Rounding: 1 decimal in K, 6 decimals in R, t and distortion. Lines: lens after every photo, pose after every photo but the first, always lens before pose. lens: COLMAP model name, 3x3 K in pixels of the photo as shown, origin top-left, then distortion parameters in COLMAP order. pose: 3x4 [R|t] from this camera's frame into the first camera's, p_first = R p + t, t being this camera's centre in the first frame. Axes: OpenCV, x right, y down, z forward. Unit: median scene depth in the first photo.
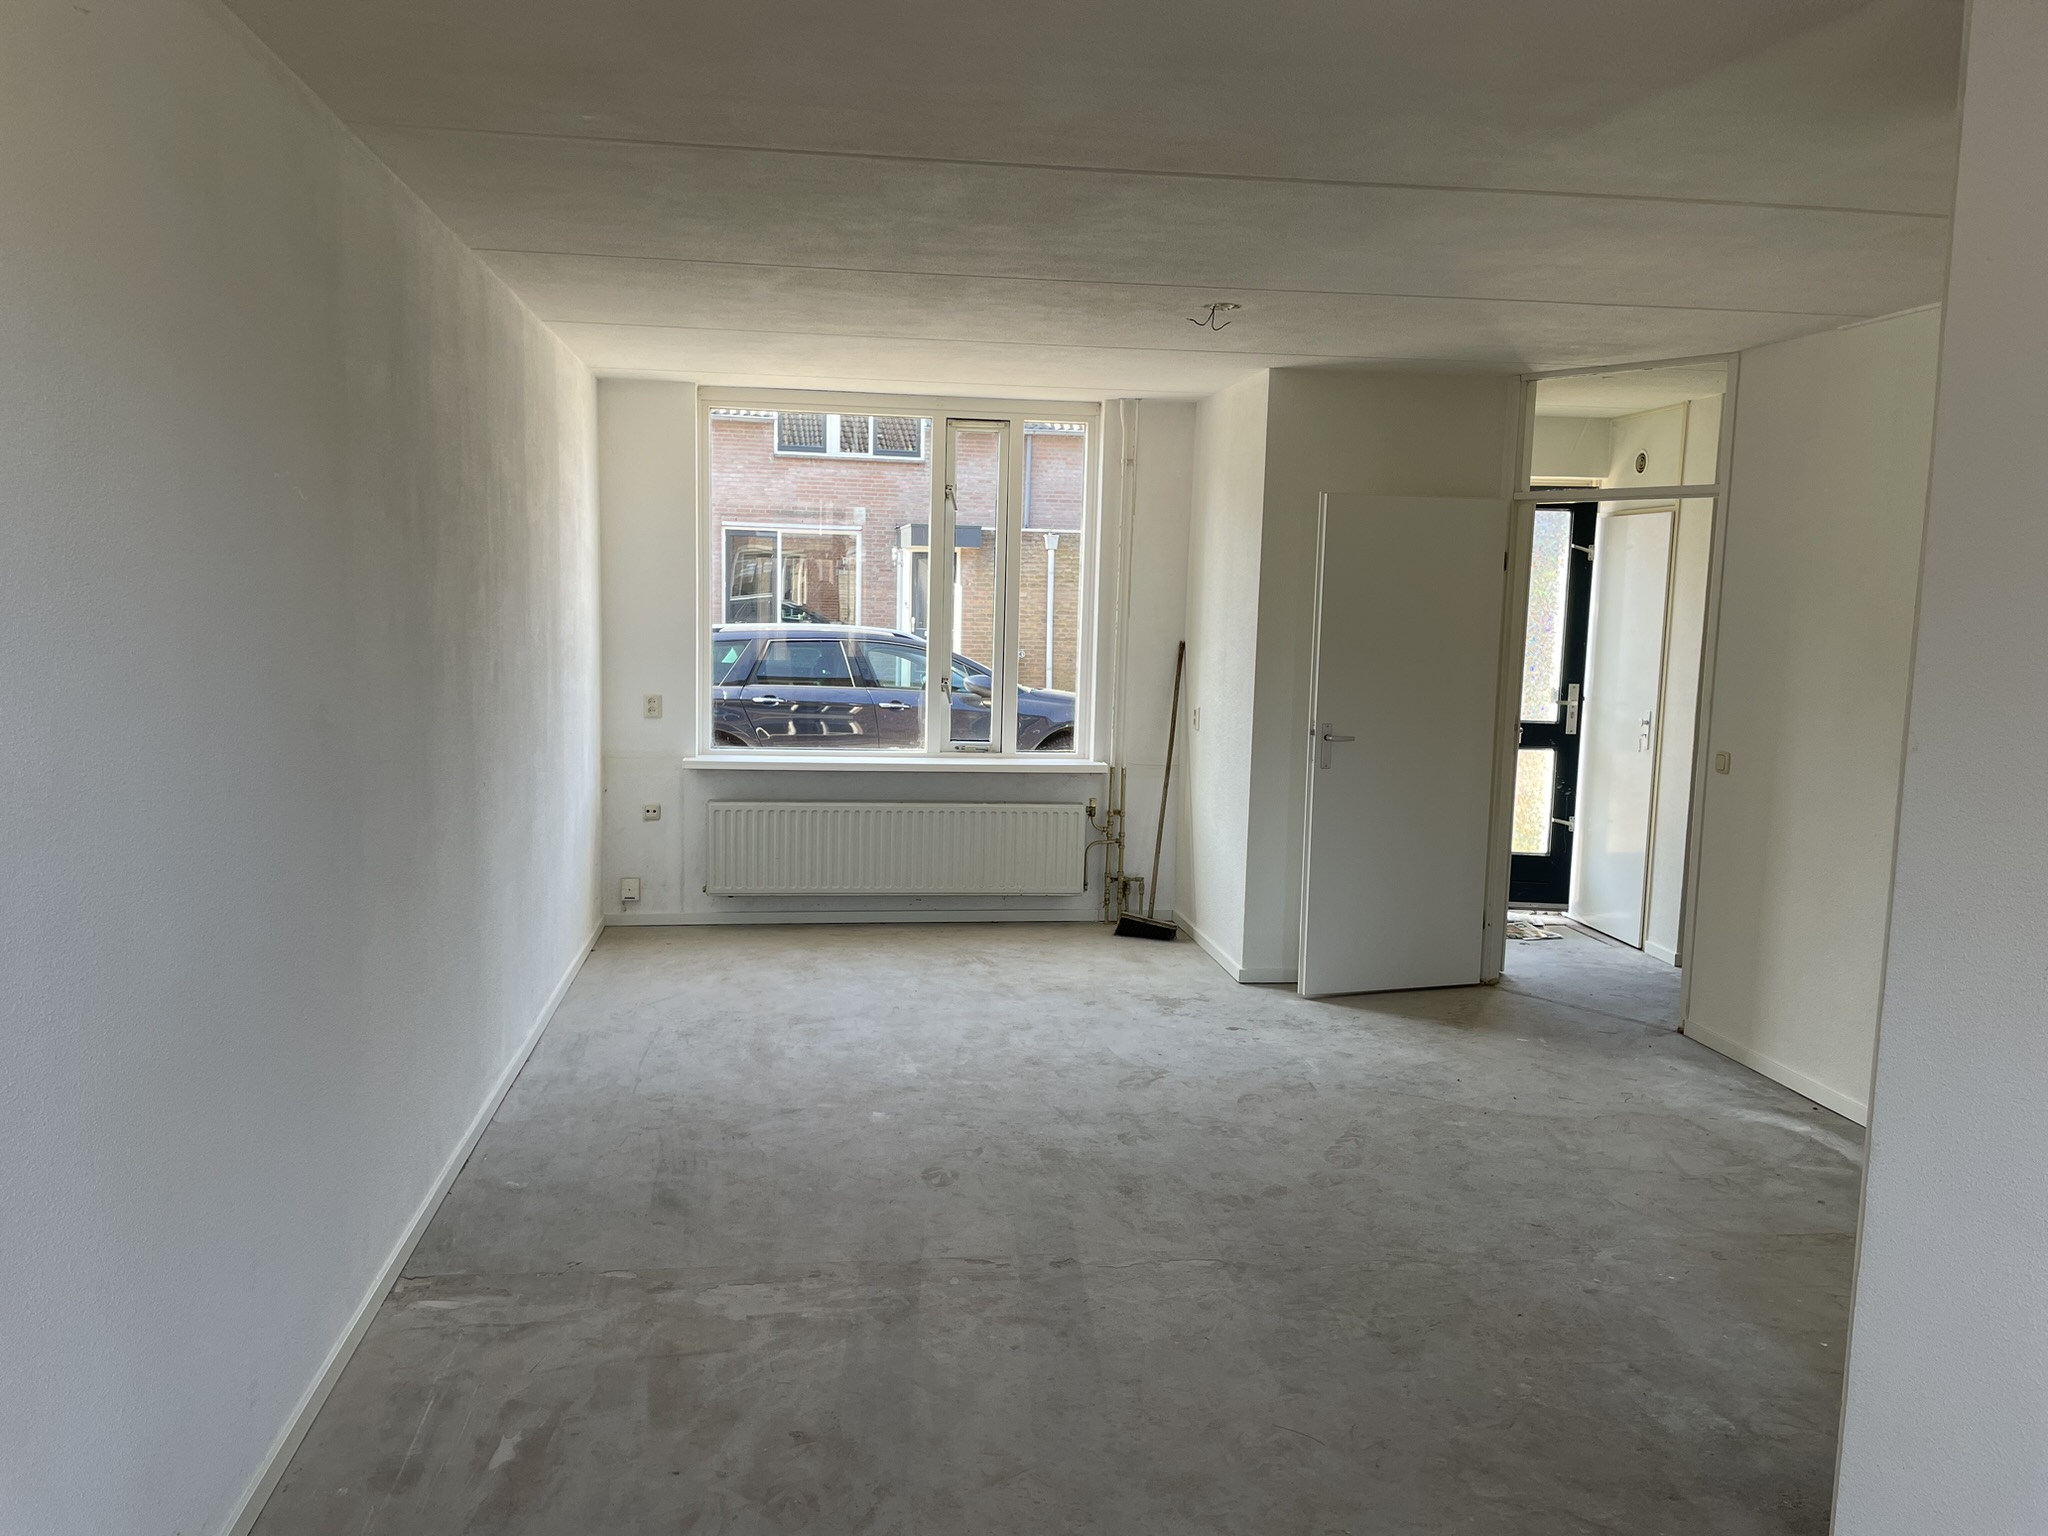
lens RADIAL K [[1555.2, 0, 1023.8], [0, 1555.2, 767.8], [0, 0, 1]] dist [0.033092, -0.018744]
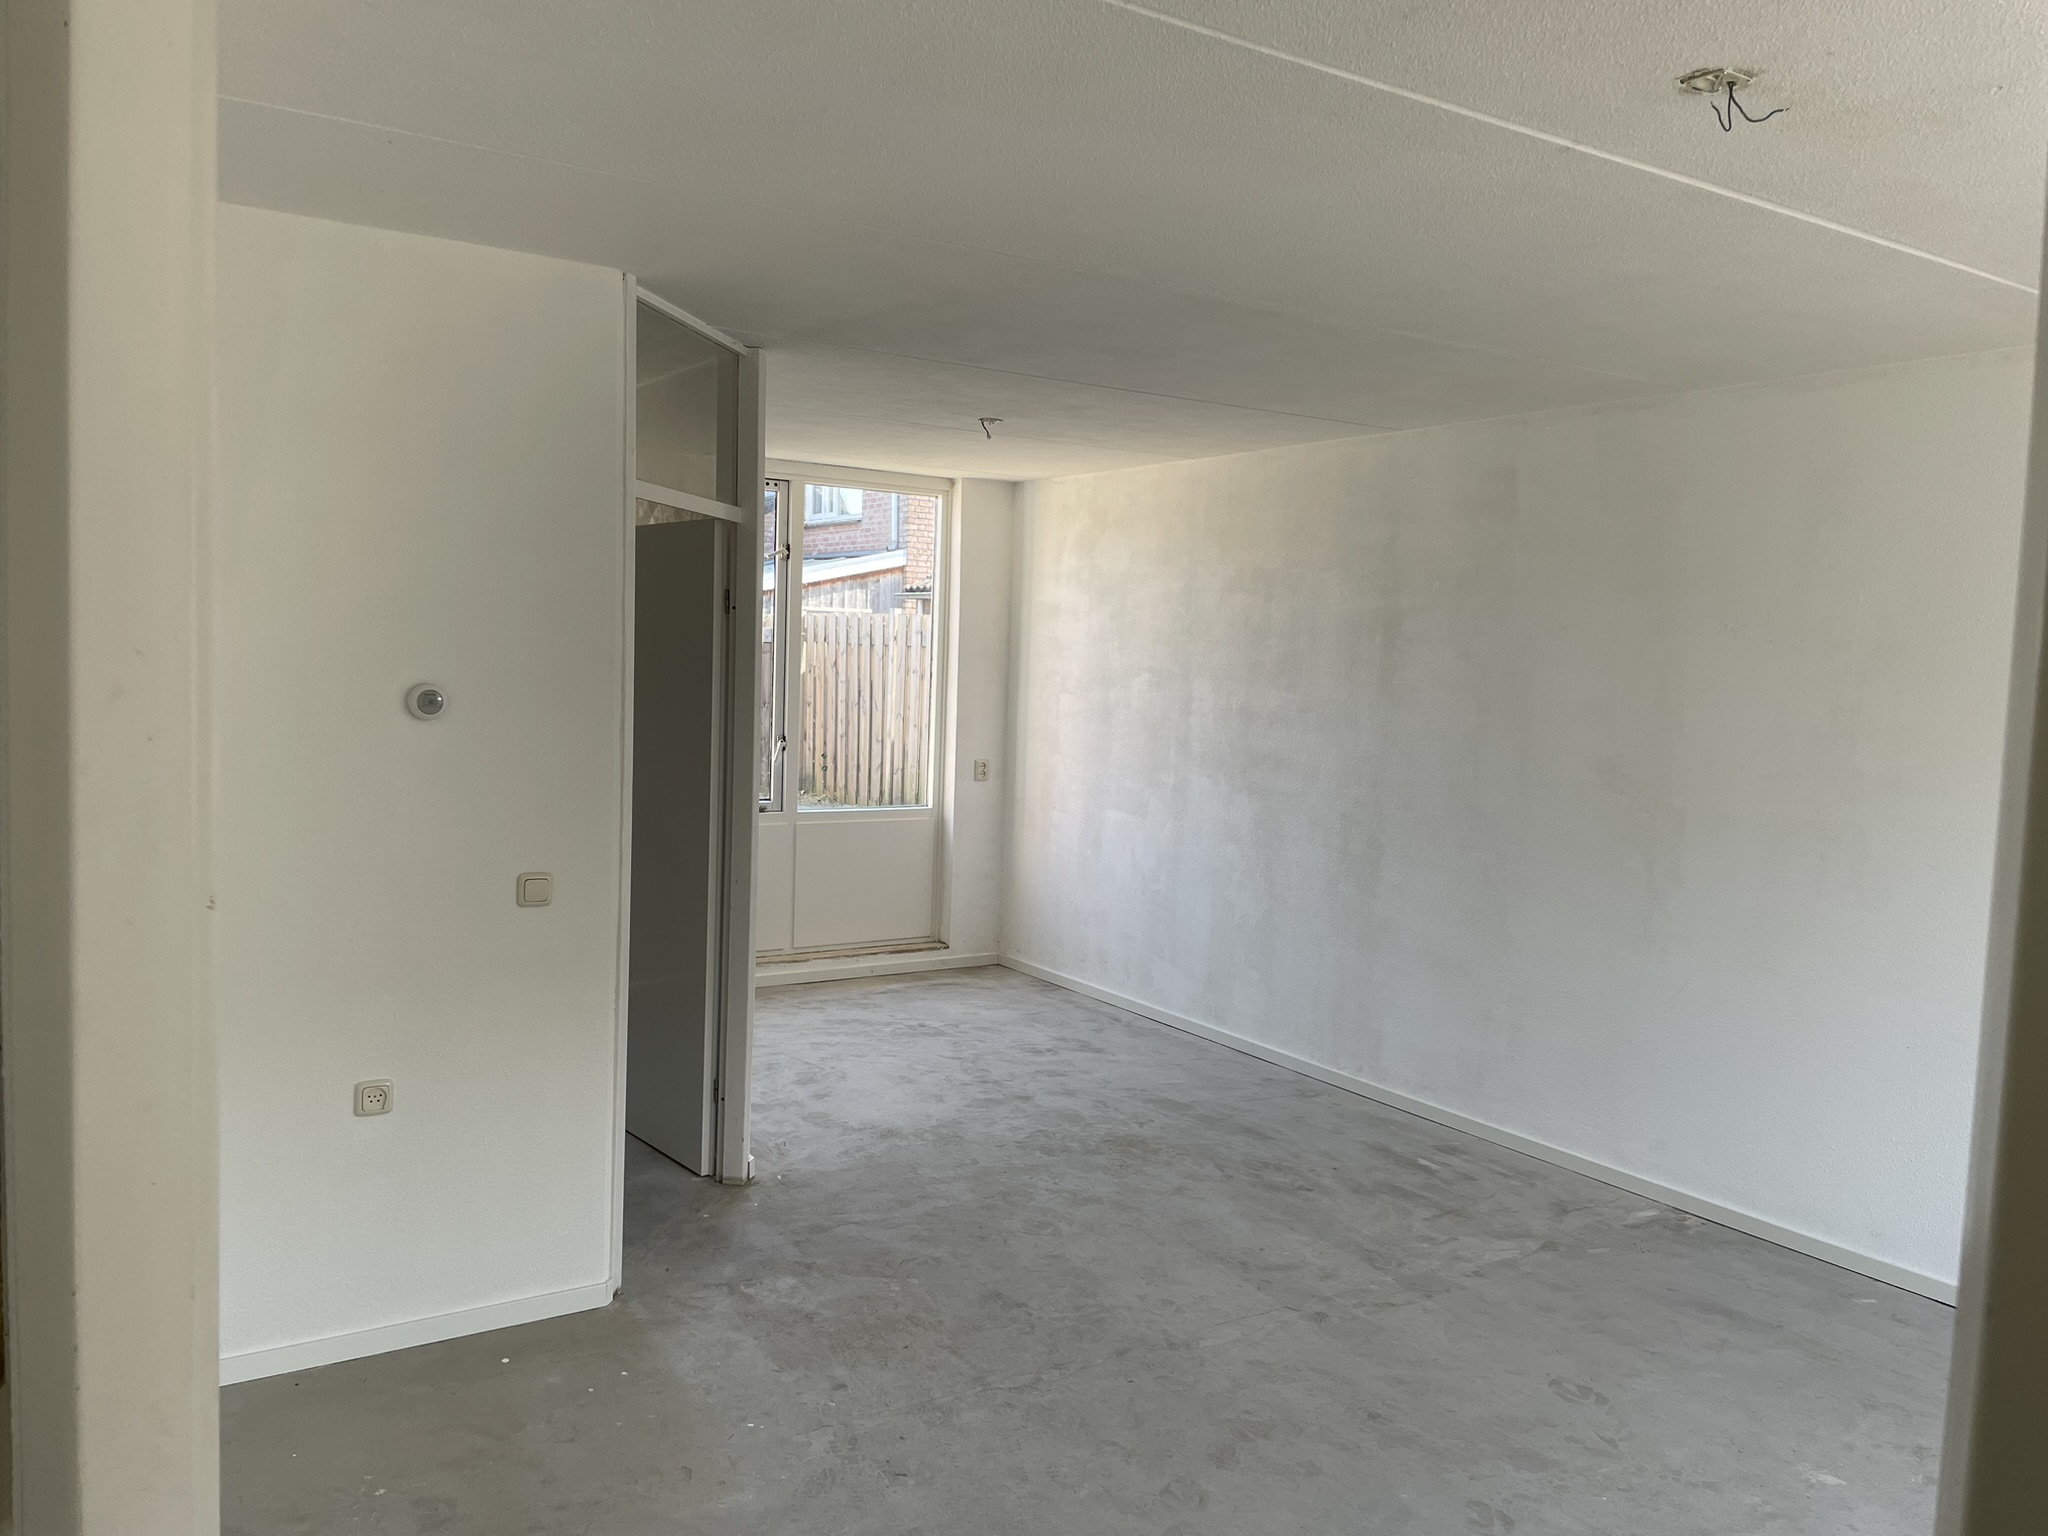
lens RADIAL K [[1555.2, 0, 1023.9], [0, 1555.2, 770.7], [0, 0, 1]] dist [0.033092, -0.018744]
pose [[-0.904339, -0.020440, -0.426325, 0.703646], [-0.104286, 0.979160, 0.174270, -0.217818], [0.413878, 0.202059, -0.887624, 1.895333]]
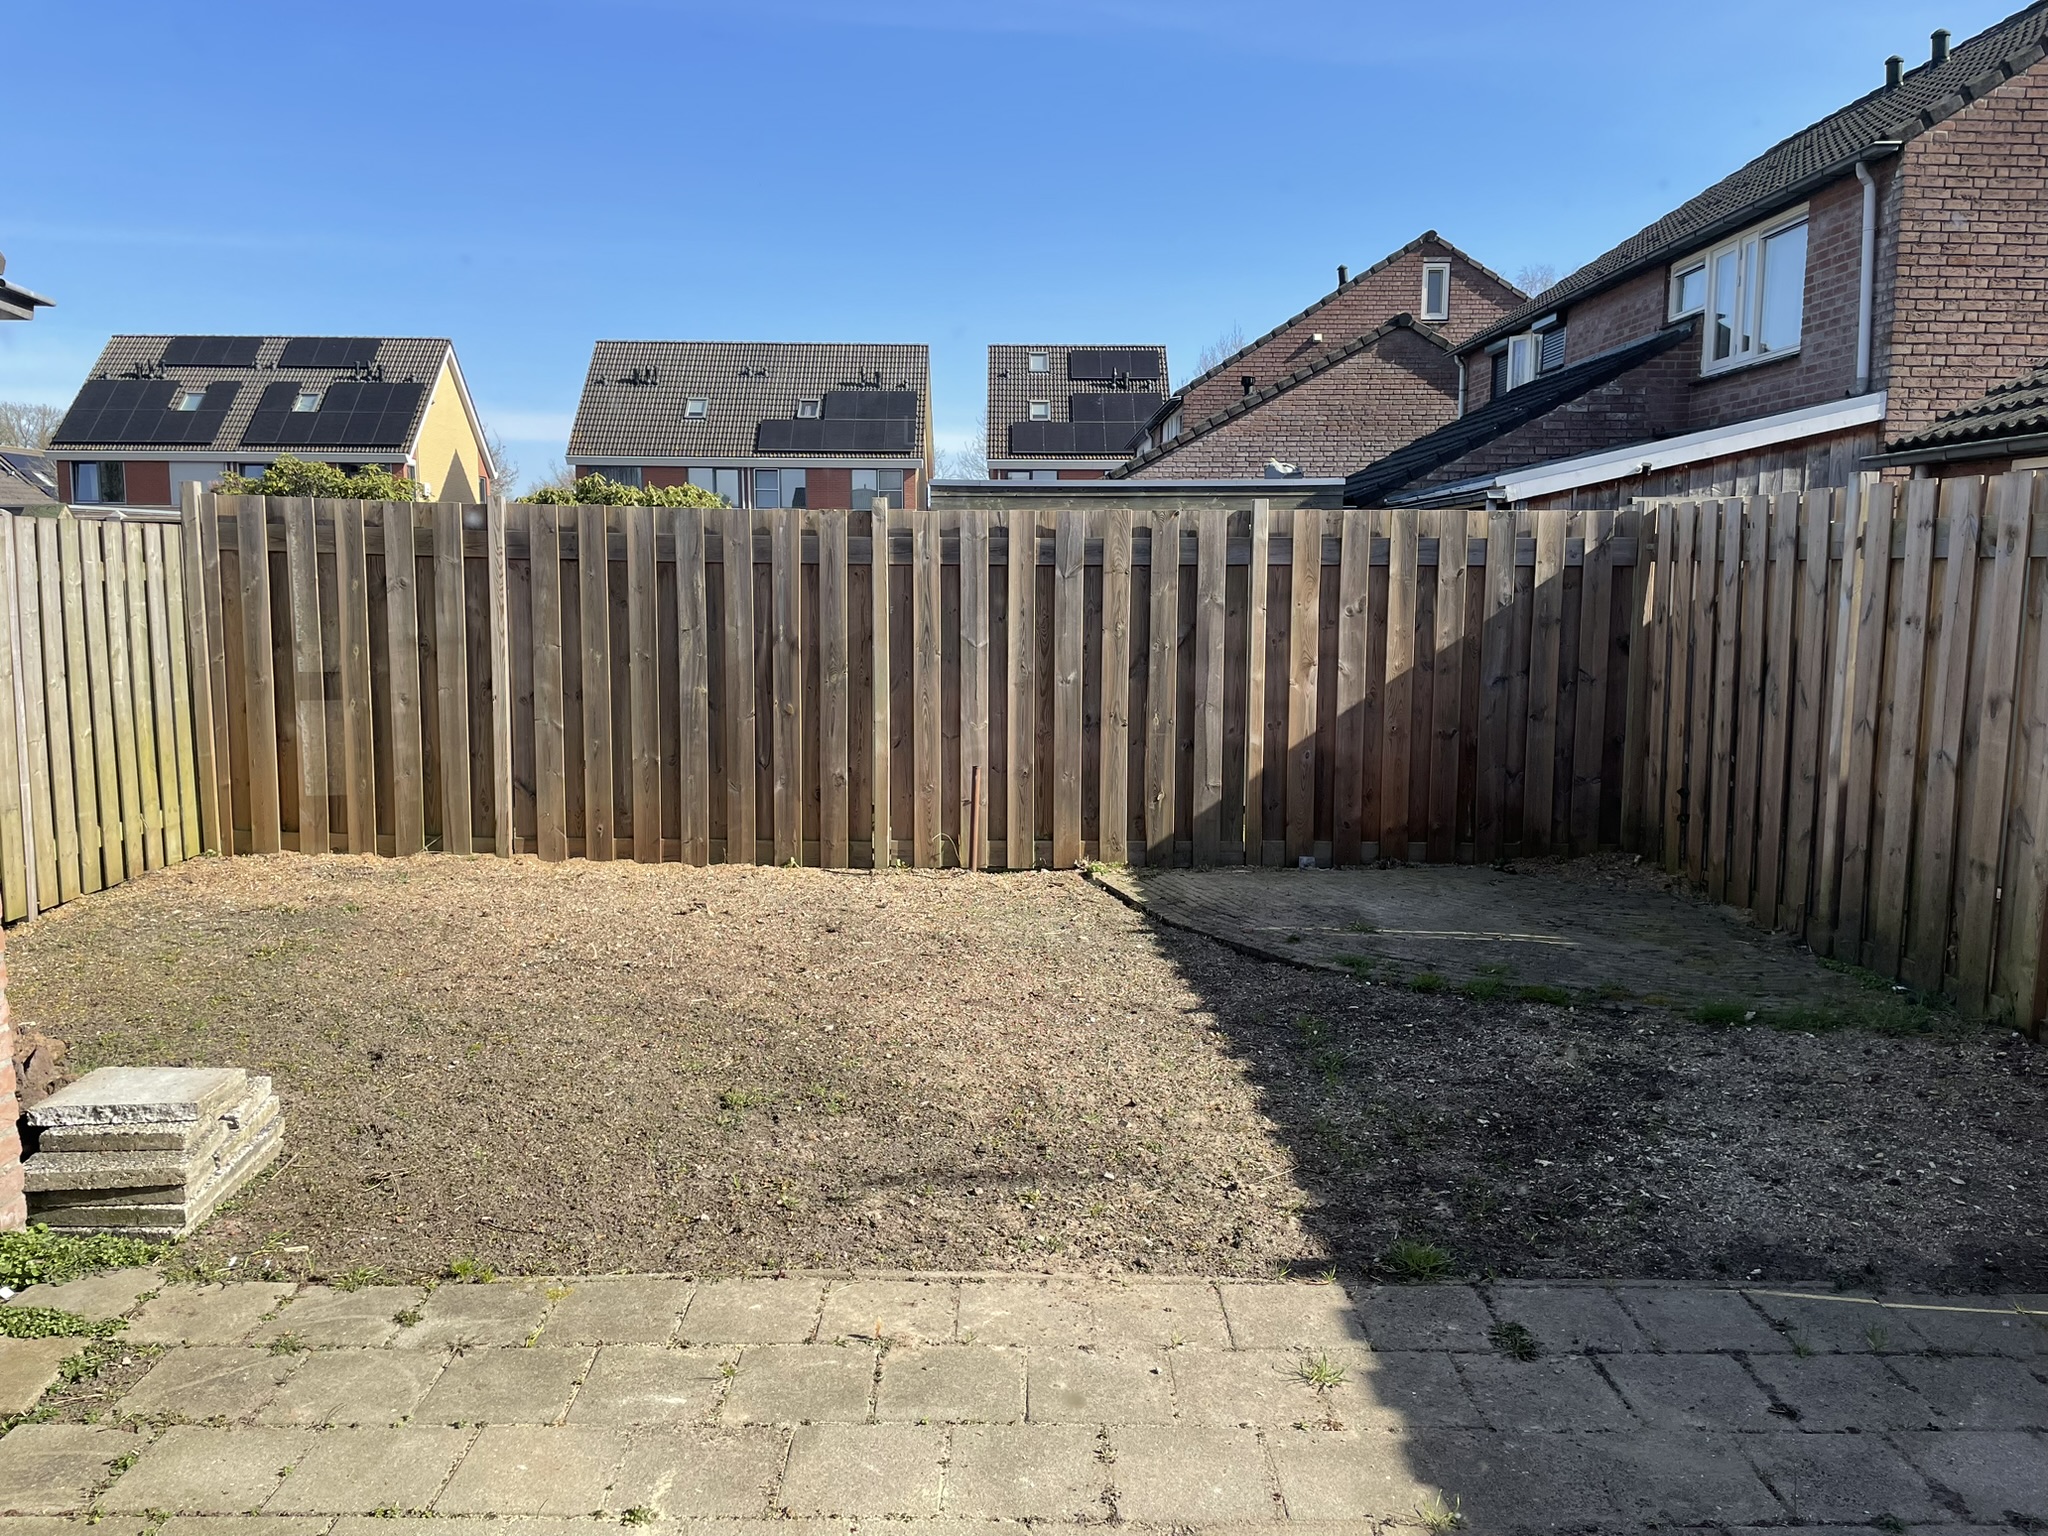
lens RADIAL K [[1555.2, 0, 1017.8], [0, 1555.2, 767.8], [0, 0, 1]] dist [0.033092, -0.018744]
pose [[-0.991103, -0.042195, 0.126232, 0.342633], [-0.010235, 0.969771, 0.243803, -0.102134], [-0.132703, 0.240342, -0.961574, 0.920309]]
